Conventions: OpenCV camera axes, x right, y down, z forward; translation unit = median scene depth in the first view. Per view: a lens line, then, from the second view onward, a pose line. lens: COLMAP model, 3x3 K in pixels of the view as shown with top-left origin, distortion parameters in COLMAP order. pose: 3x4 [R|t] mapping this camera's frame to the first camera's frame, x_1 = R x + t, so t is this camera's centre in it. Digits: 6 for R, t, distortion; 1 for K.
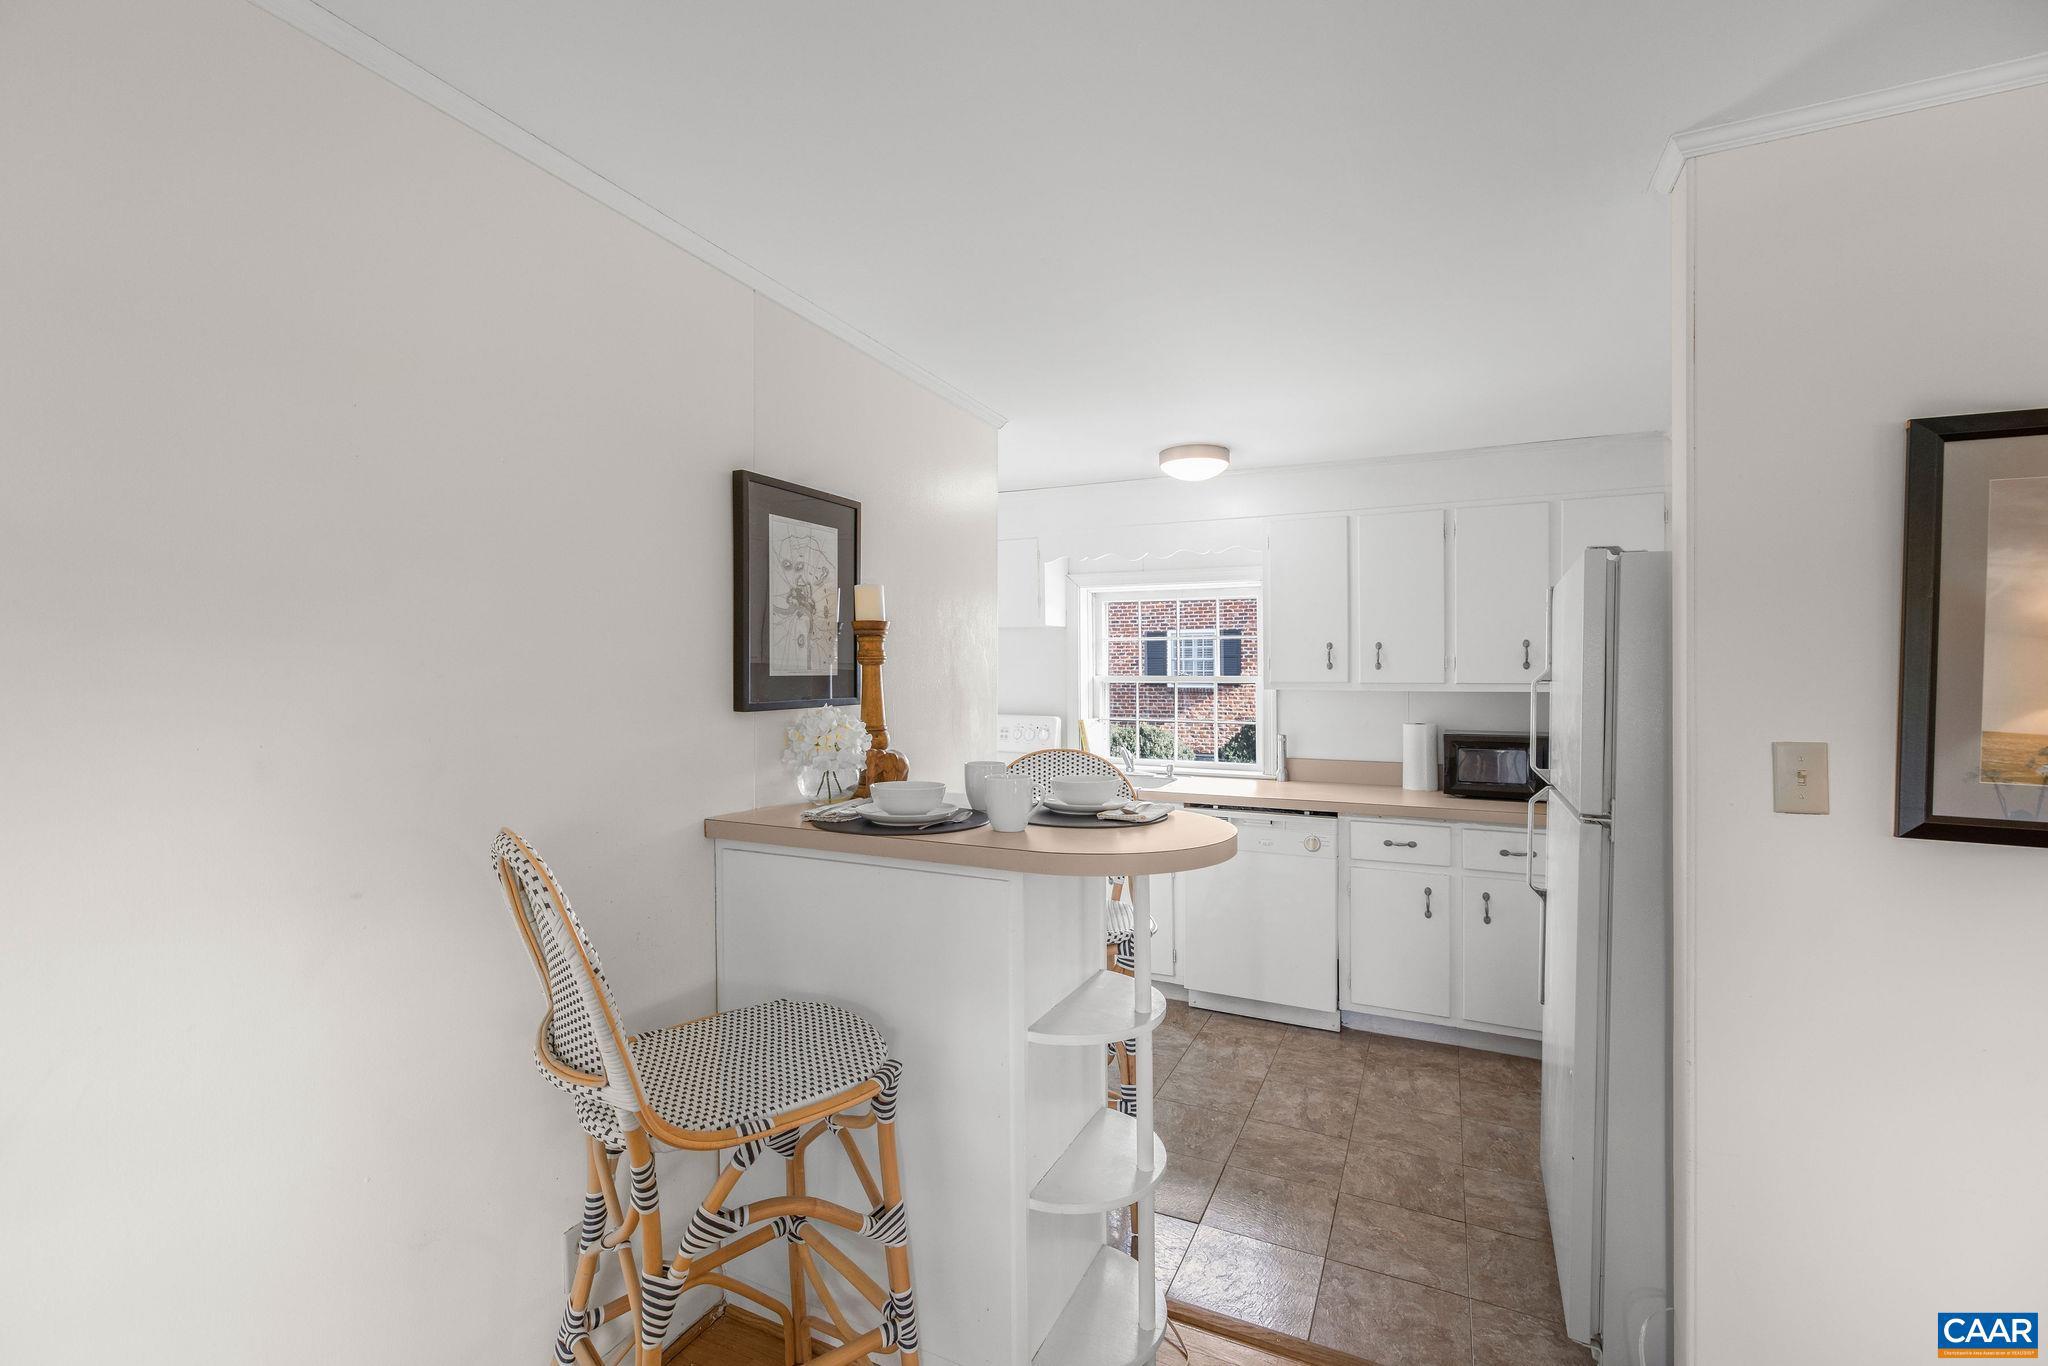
lens RADIAL K [[873.9, 0, 1031.2], [0, 873.9, 686.4], [0, 0, 1]] dist [-0.004032, -0.000440]
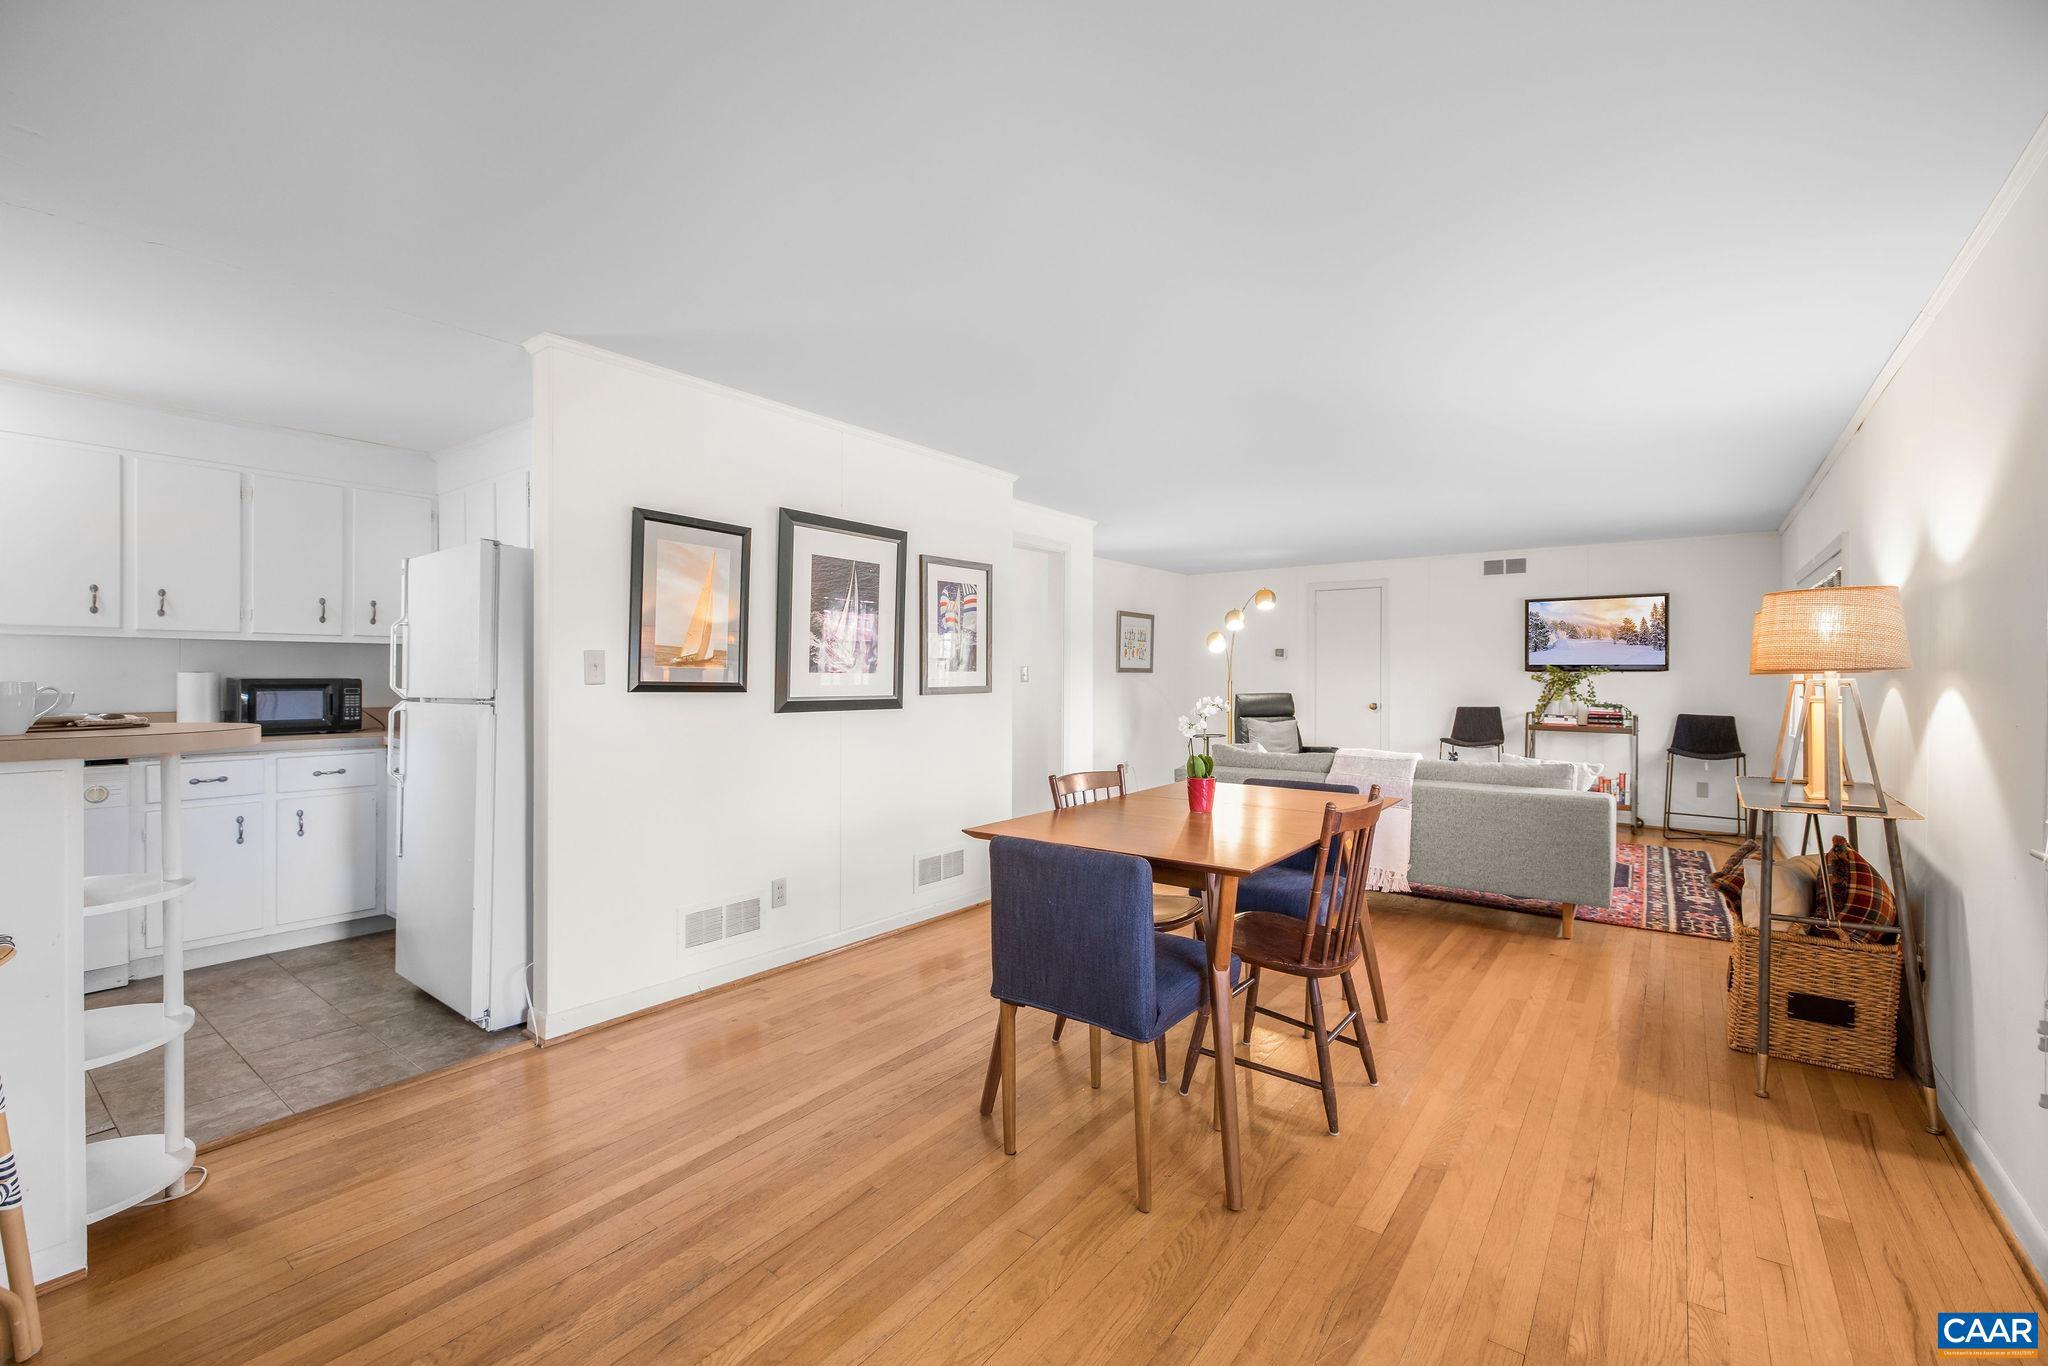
lens RADIAL K [[873.9, 0, 1026.5], [0, 873.9, 675.4], [0, 0, 1]] dist [-0.004032, -0.000440]
pose [[0.201715, -0.002225, 0.979442, -0.403753], [0.001620, 0.999997, 0.001938, 0.051423], [-0.979443, 0.001196, 0.201718, -0.183608]]
